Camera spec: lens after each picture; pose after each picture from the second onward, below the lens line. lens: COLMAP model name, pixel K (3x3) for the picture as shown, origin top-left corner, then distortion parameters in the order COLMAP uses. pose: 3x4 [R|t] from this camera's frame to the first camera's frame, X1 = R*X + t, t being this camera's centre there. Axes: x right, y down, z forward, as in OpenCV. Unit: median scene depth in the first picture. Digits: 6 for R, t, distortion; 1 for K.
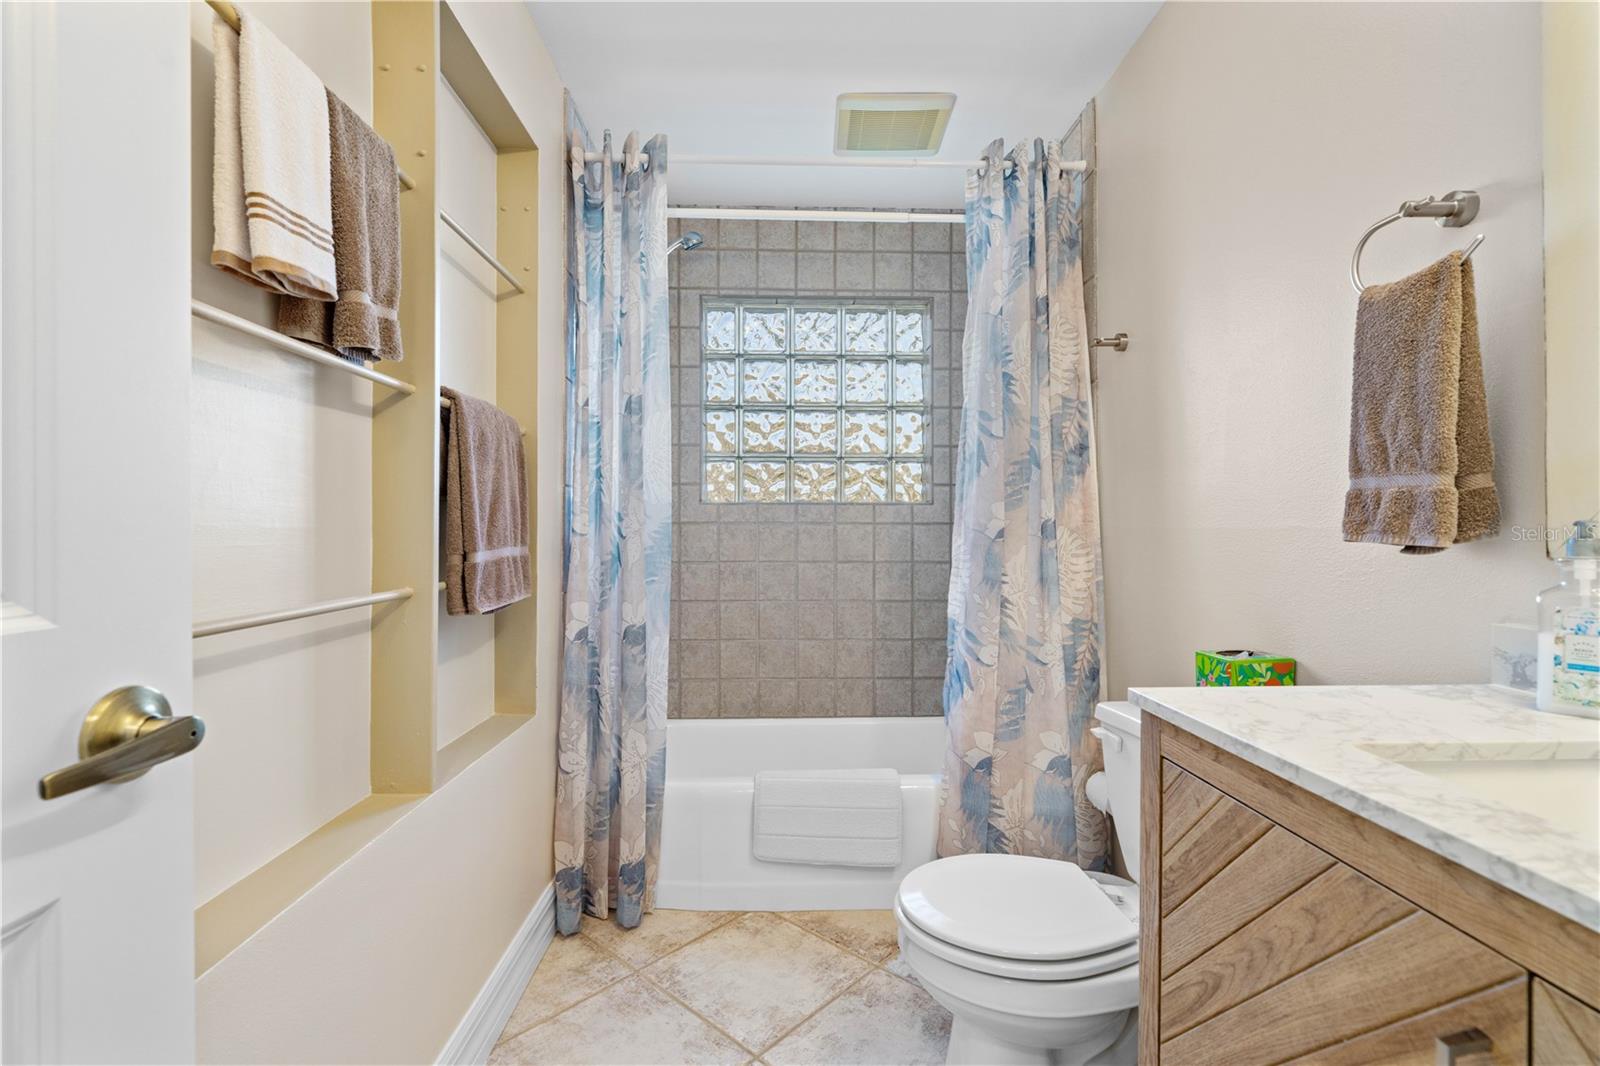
lens RADIAL K [[731.5, 0, 800.0], [0, 731.5, 533.0], [0, 0, 1]] dist [-0.004809, 0.001110]
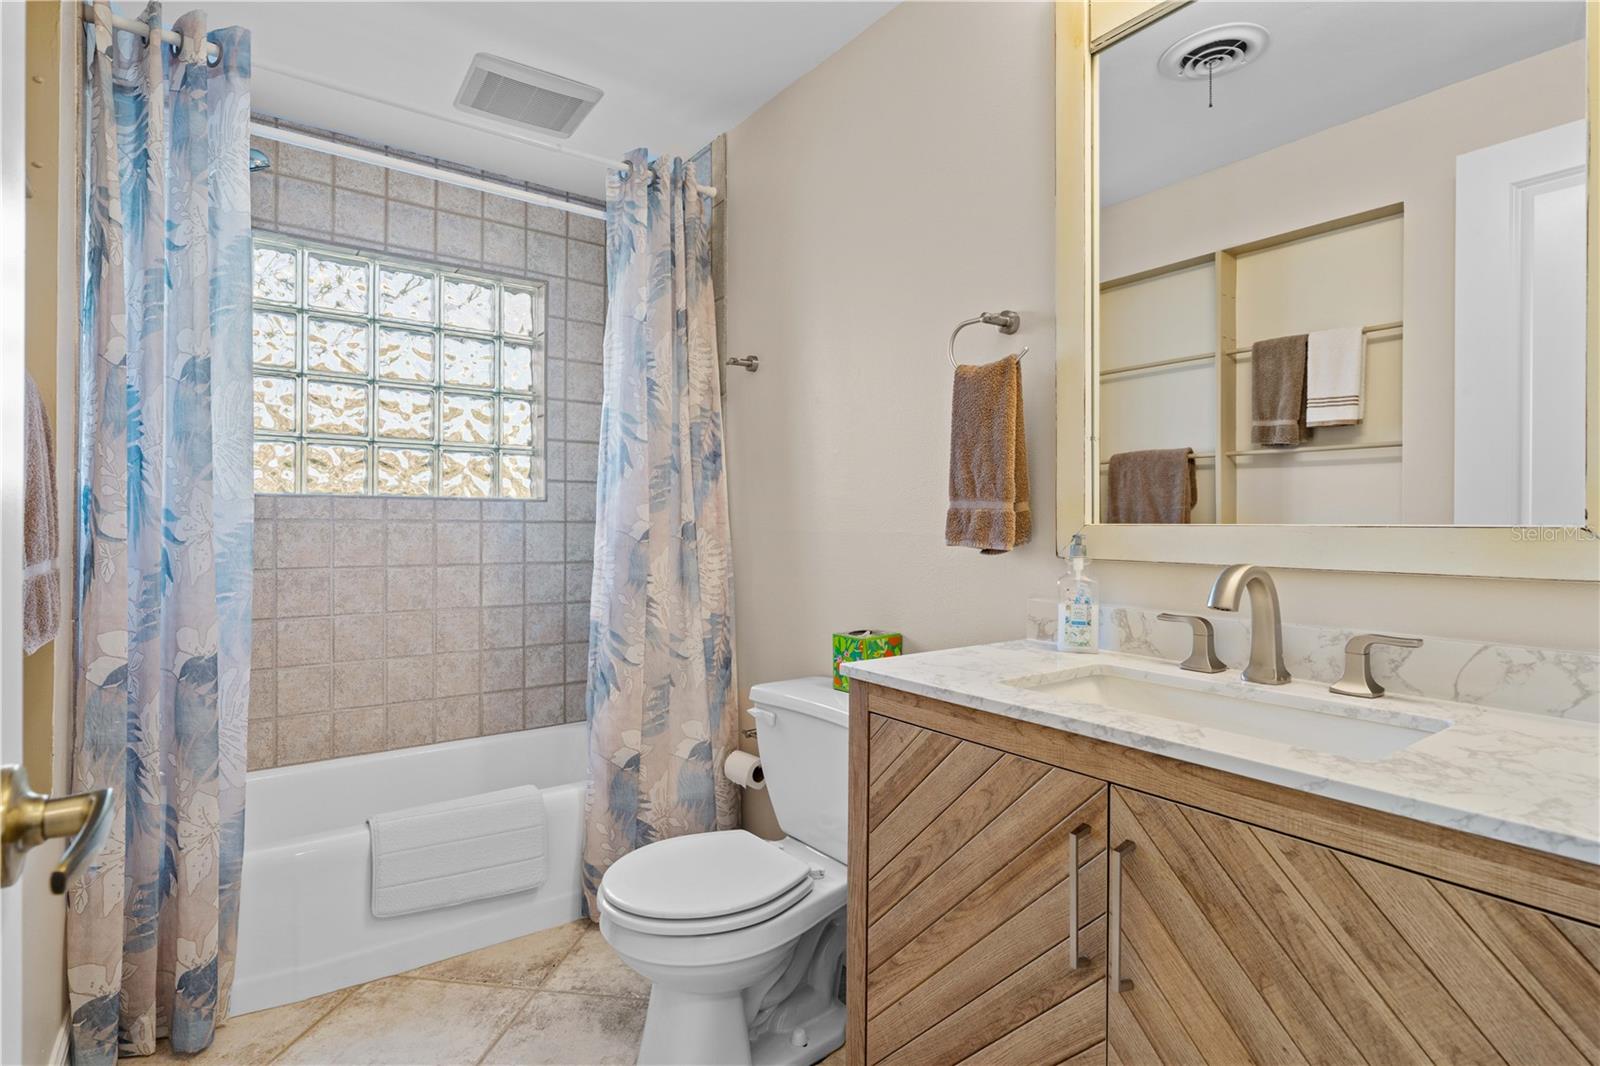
lens RADIAL K [[796.2, 0, 820.2], [0, 796.2, 524.9], [0, 0, 1]] dist [-0.003008, 0.001647]
pose [[0.818658, 0.003048, 0.574273, -0.171944], [-0.003254, 0.999994, -0.000669, -0.013709], [-0.574272, -0.001321, 0.818663, -0.056328]]
